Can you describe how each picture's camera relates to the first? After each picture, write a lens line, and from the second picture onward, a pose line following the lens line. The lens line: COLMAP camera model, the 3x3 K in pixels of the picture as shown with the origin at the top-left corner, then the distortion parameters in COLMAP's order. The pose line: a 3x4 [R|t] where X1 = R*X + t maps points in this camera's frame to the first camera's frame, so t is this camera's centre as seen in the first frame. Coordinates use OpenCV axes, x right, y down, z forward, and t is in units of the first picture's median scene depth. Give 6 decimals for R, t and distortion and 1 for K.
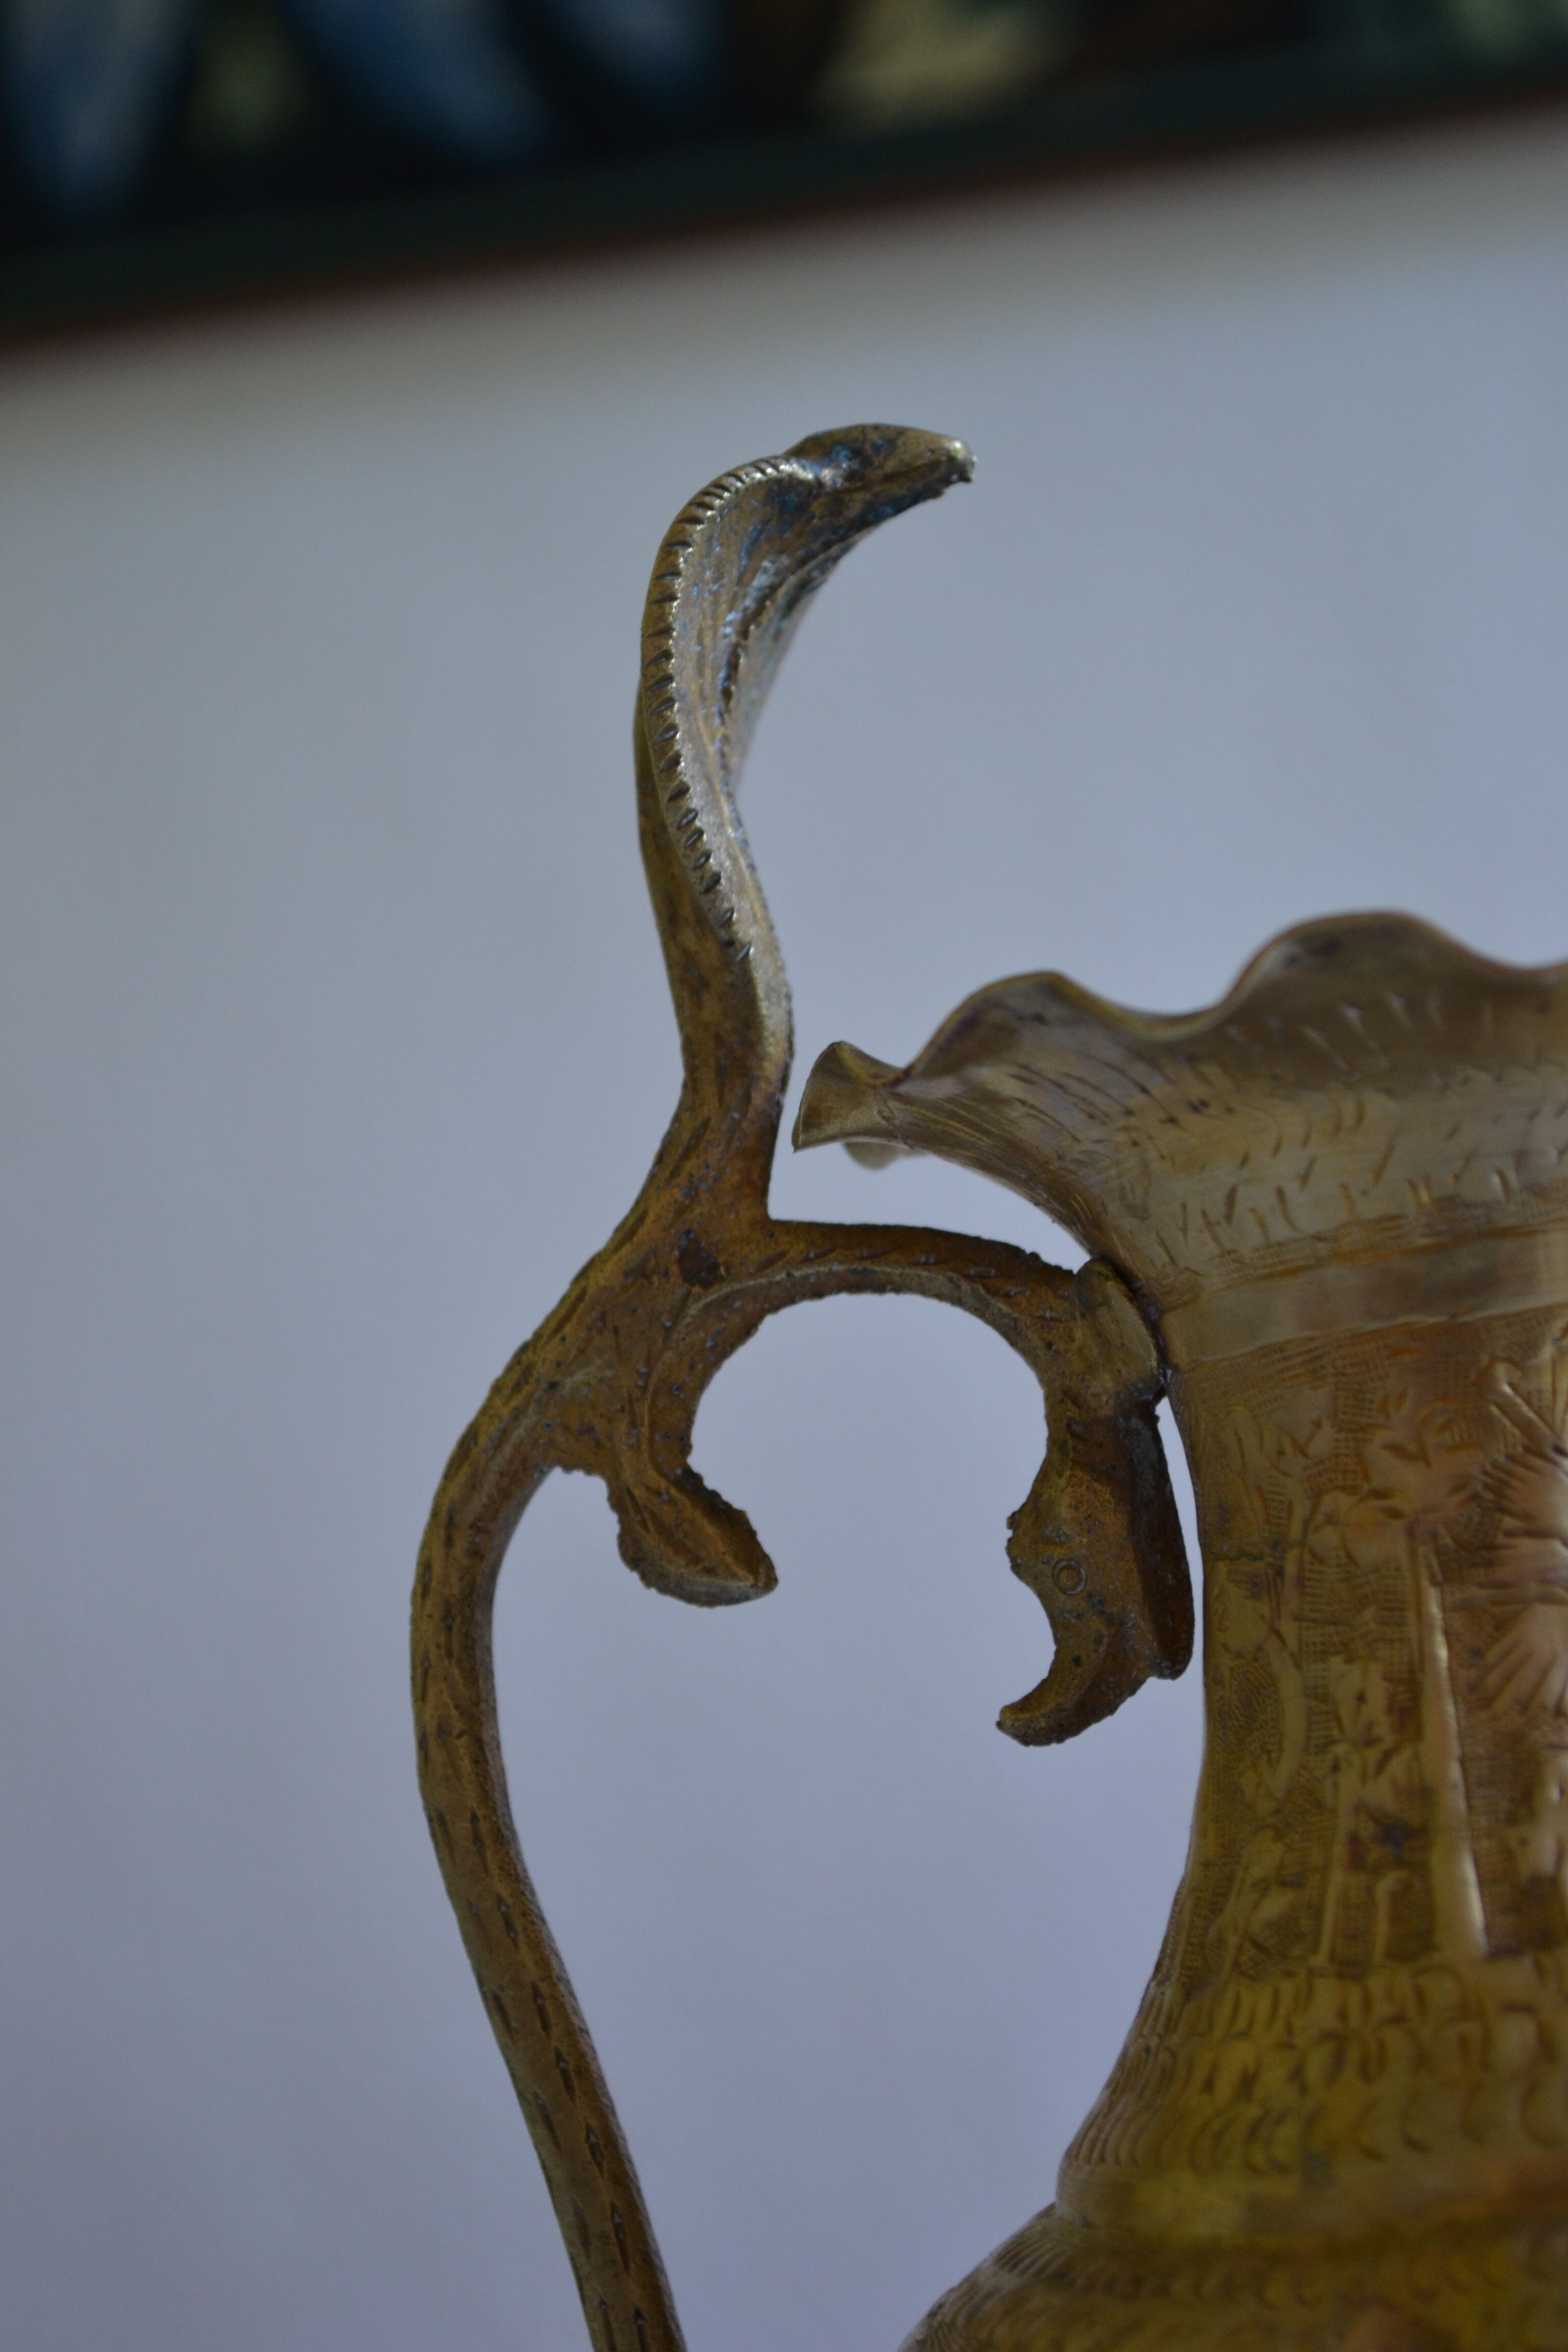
lens RADIAL K [[5190.2, 0, 794.3], [0, 5190.2, 1193.1], [0, 0, 1]] dist [0.031298, 0.000000]
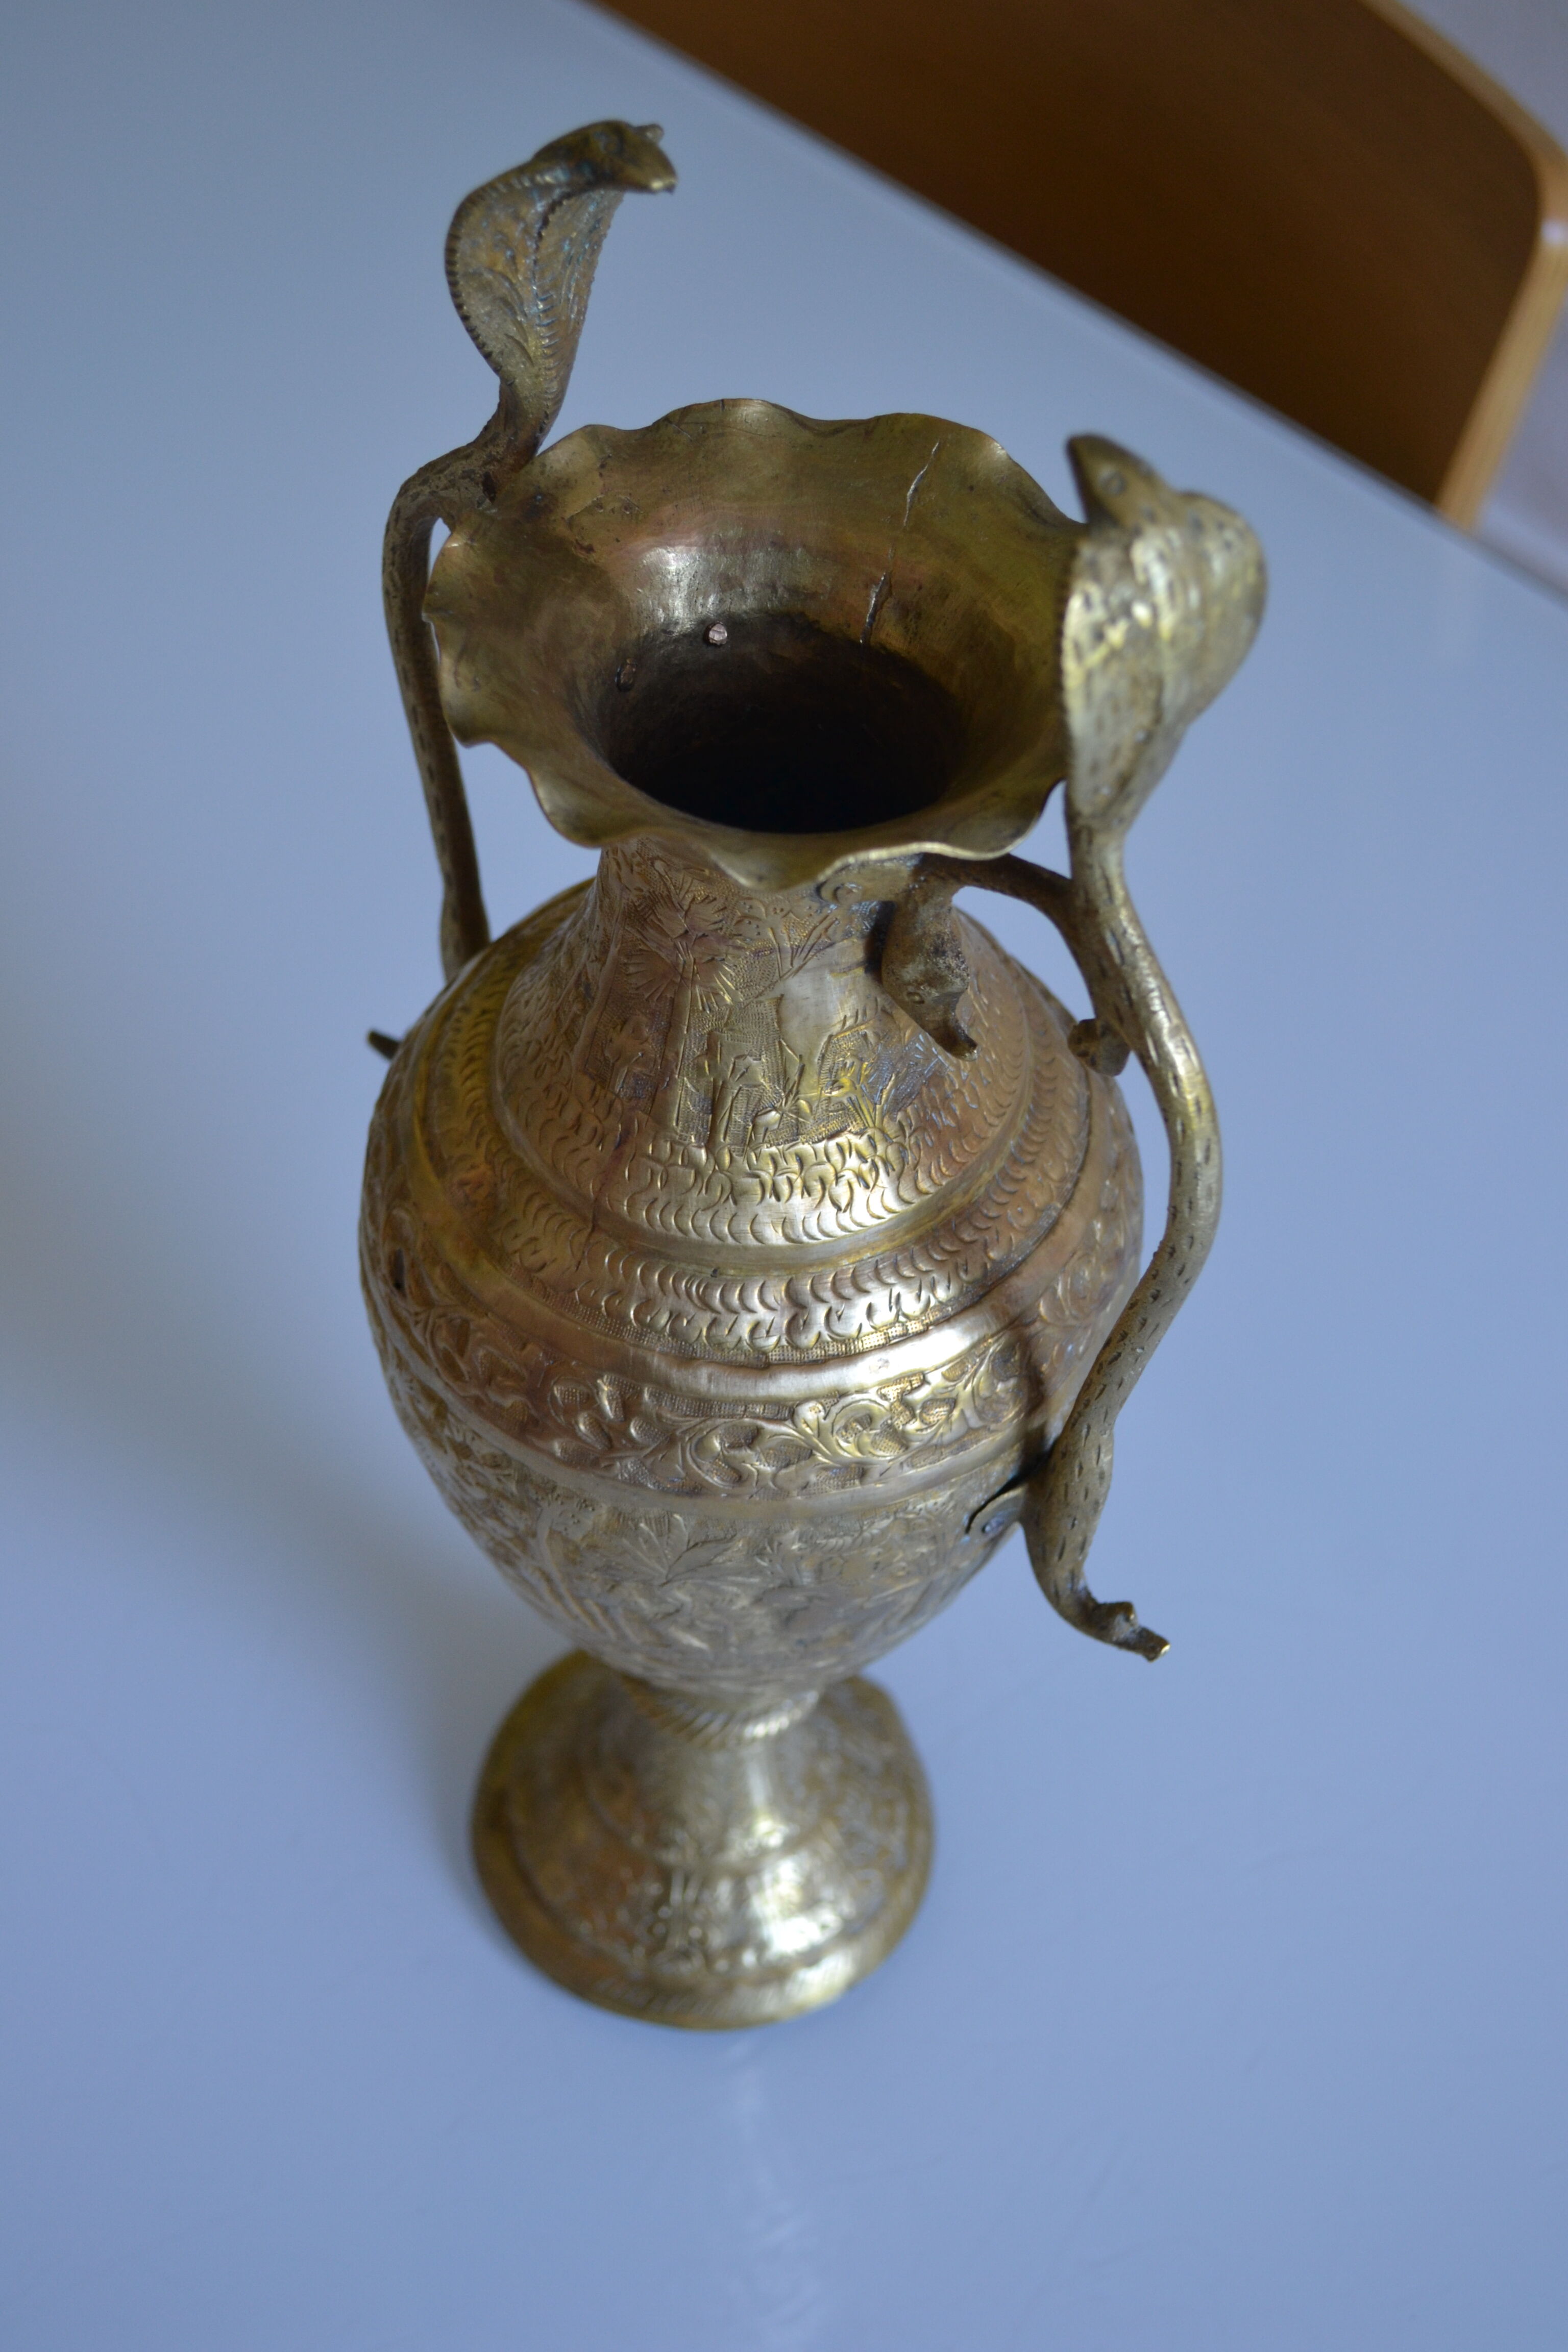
lens RADIAL K [[3456.4, 0, 748.7], [0, 3456.4, 1231.2], [0, 0, 1]] dist [-0.061152, 0.000000]
pose [[0.809303, 0.530375, -0.252452, 0.556985], [-0.081262, 0.526746, 0.846130, -0.982404], [0.581744, -0.664260, 0.469396, 0.316579]]
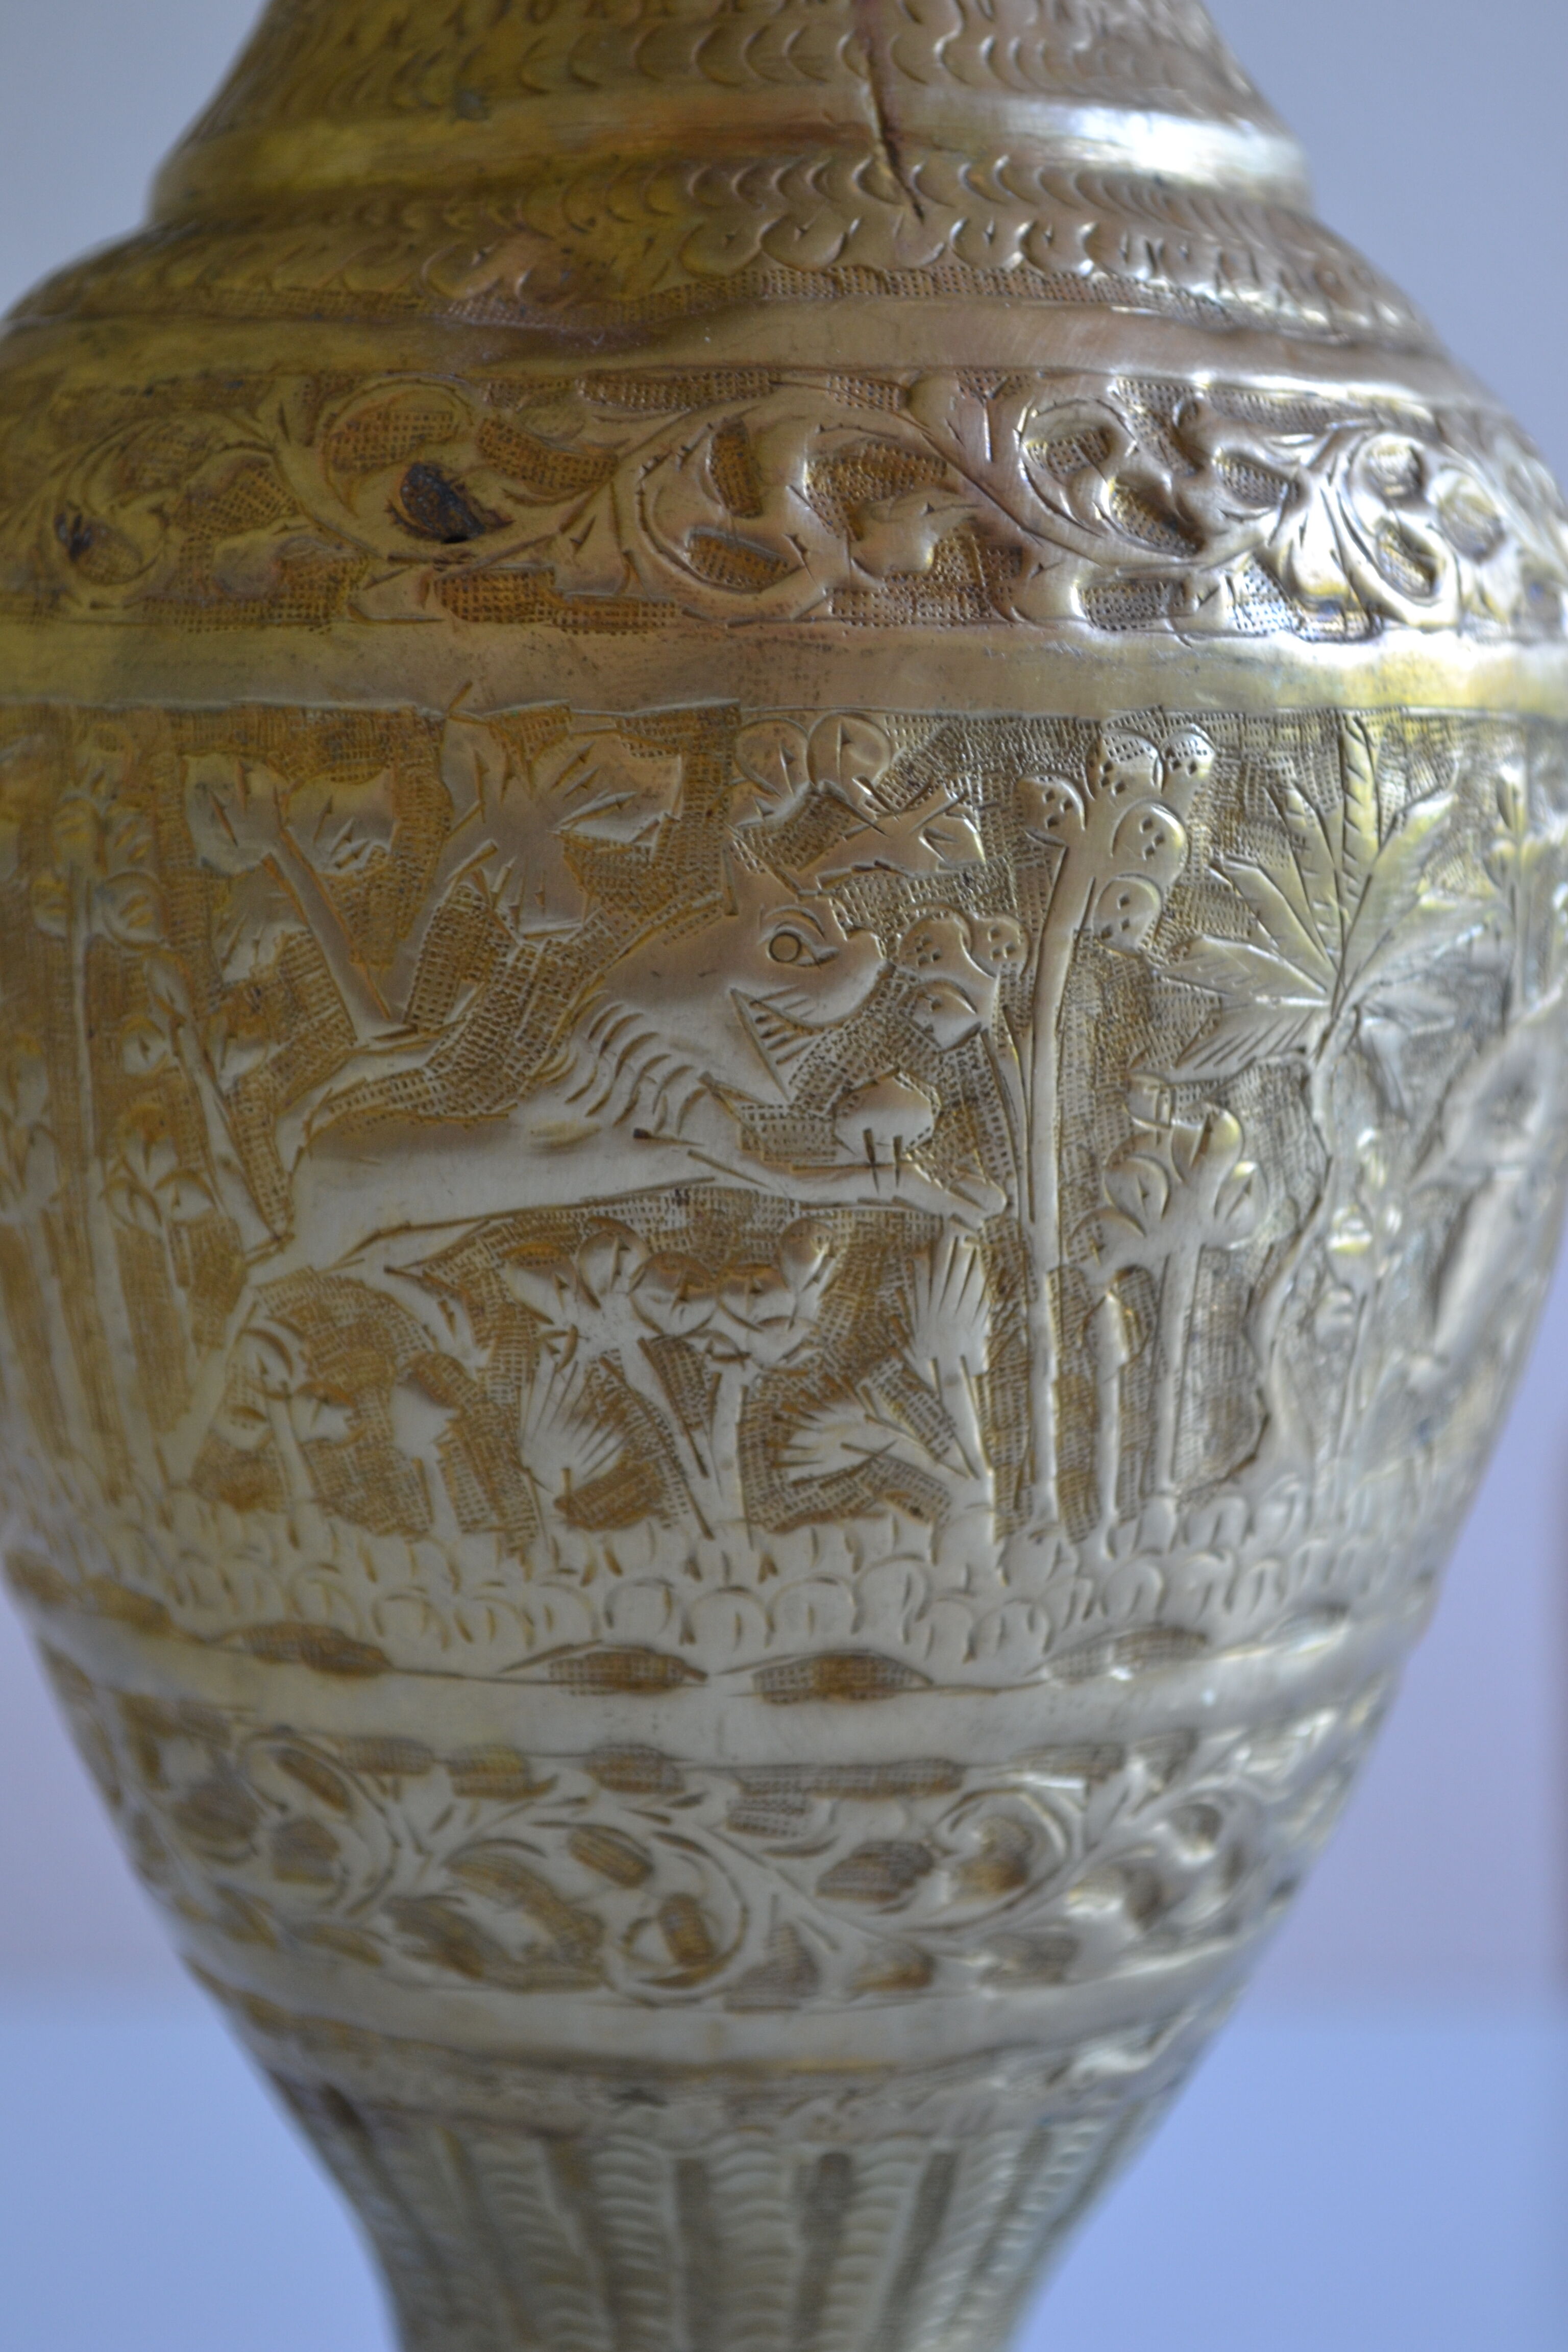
lens RADIAL K [[5190.2, 0, 769.6], [0, 5190.2, 1166.9], [0, 0, 1]] dist [0.031298, 0.000000]
pose [[0.967063, 0.099805, 0.234155, -0.043507], [-0.137906, 0.978647, 0.152421, 0.213644], [-0.213943, -0.179692, 0.960177, 0.064237]]
